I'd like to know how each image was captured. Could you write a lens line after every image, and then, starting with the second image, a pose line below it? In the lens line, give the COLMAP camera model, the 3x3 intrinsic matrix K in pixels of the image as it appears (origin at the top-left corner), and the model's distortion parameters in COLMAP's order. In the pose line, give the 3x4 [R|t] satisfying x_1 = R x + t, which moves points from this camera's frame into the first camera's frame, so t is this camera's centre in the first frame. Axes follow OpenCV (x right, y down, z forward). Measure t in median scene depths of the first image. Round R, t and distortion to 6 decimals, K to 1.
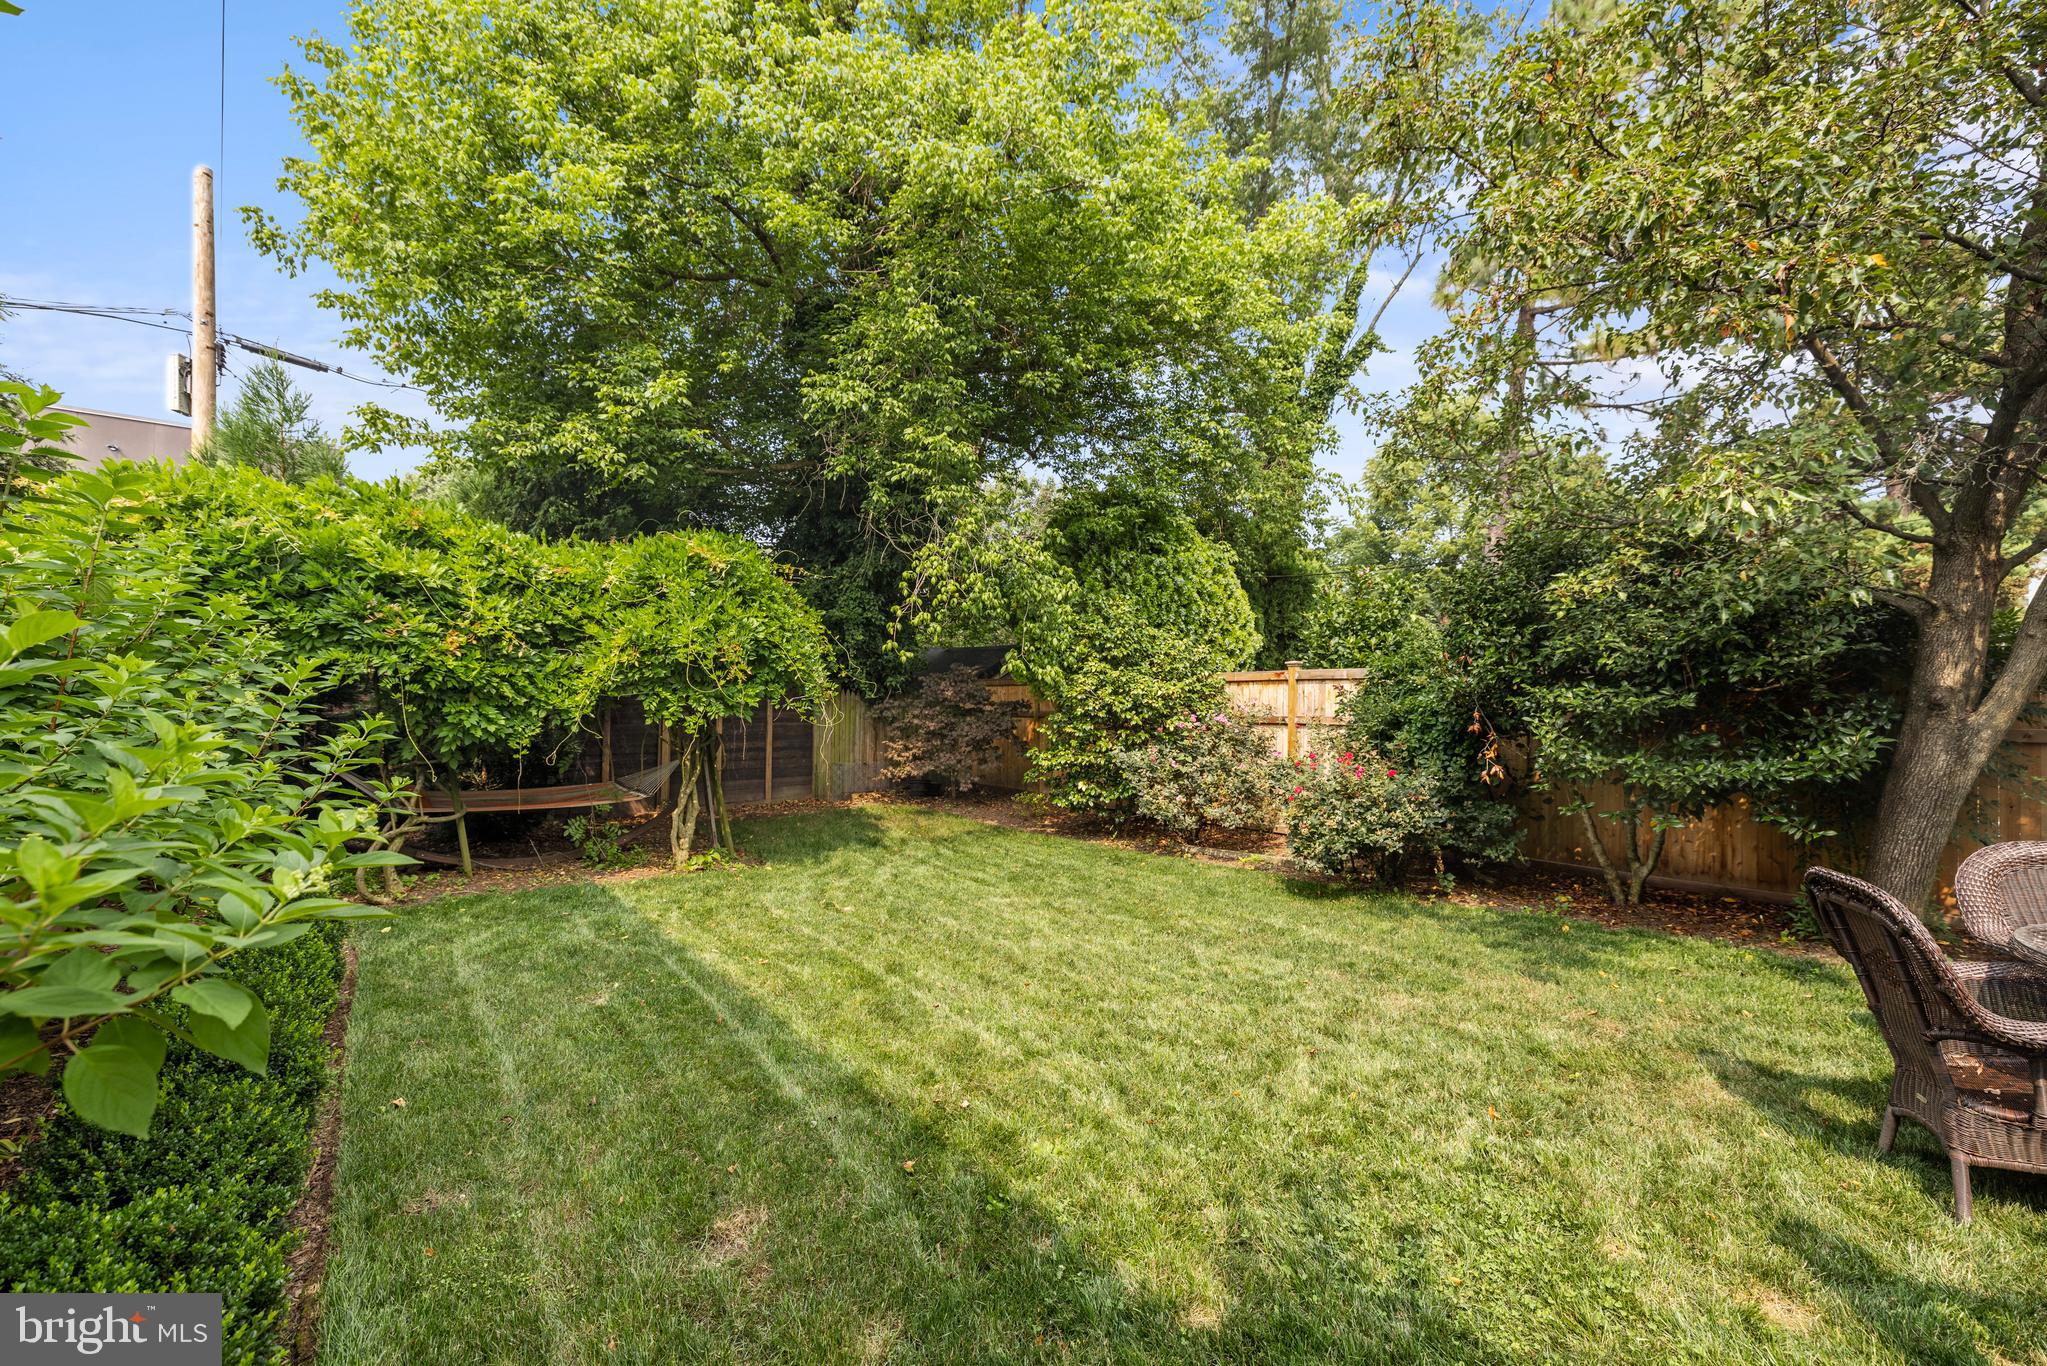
lens RADIAL K [[873.6, 0, 1026.5], [0, 873.6, 723.8], [0, 0, 1]] dist [0.000424, 0.000051]
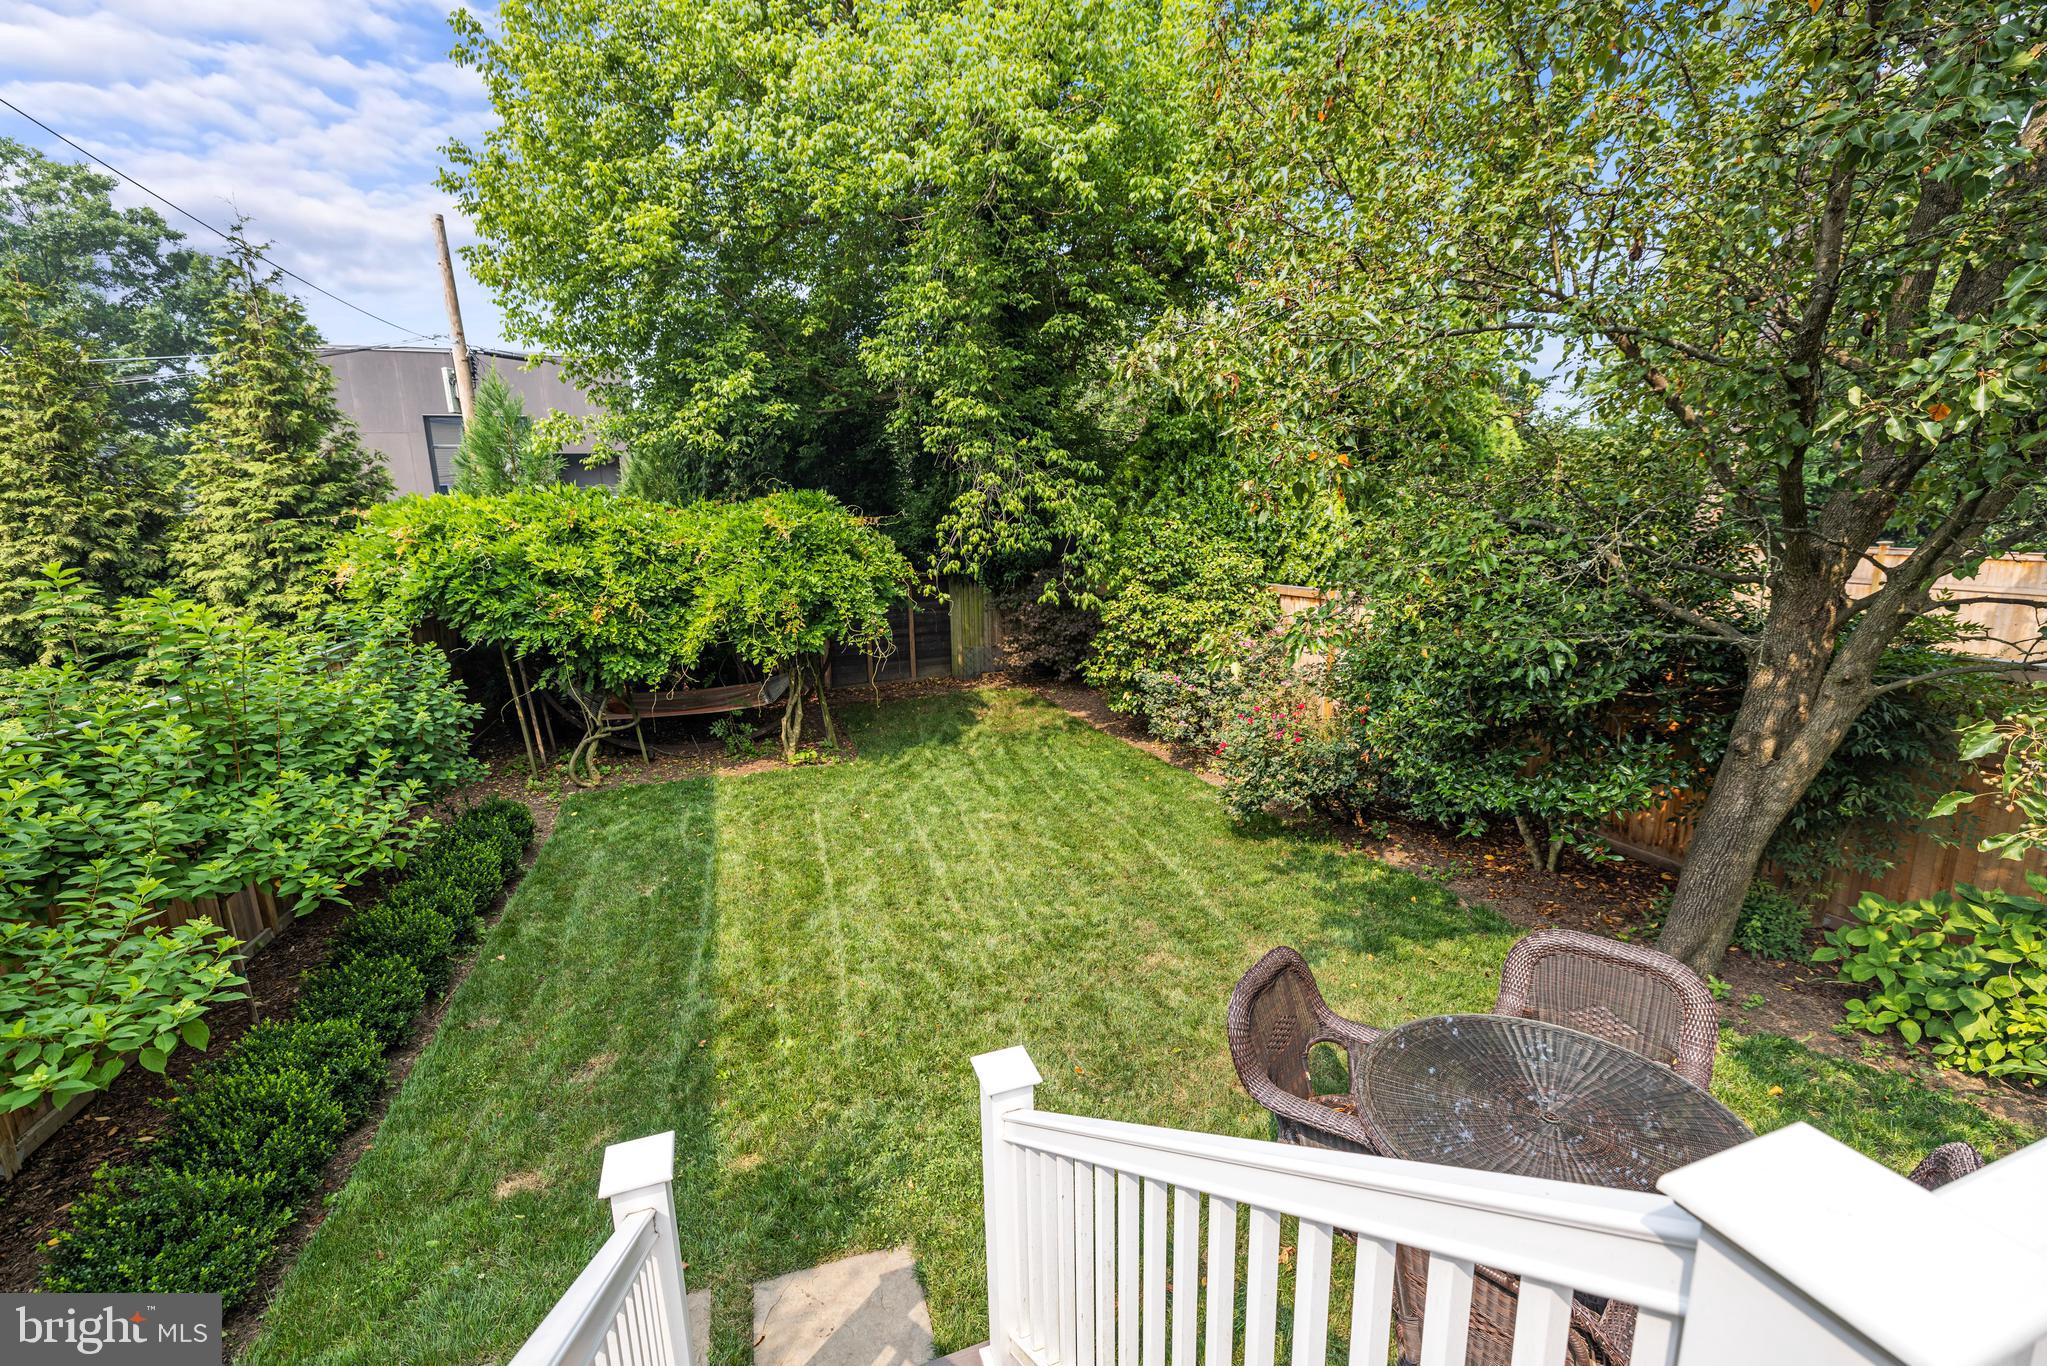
lens RADIAL K [[873.6, 0, 1026.5], [0, 873.6, 723.8], [0, 0, 1]] dist [0.000424, 0.000051]
pose [[0.948106, 0.047705, -0.314356, 0.379694], [0.023175, 0.975682, 0.217963, -0.180729], [0.317109, -0.213937, 0.923944, -0.097085]]
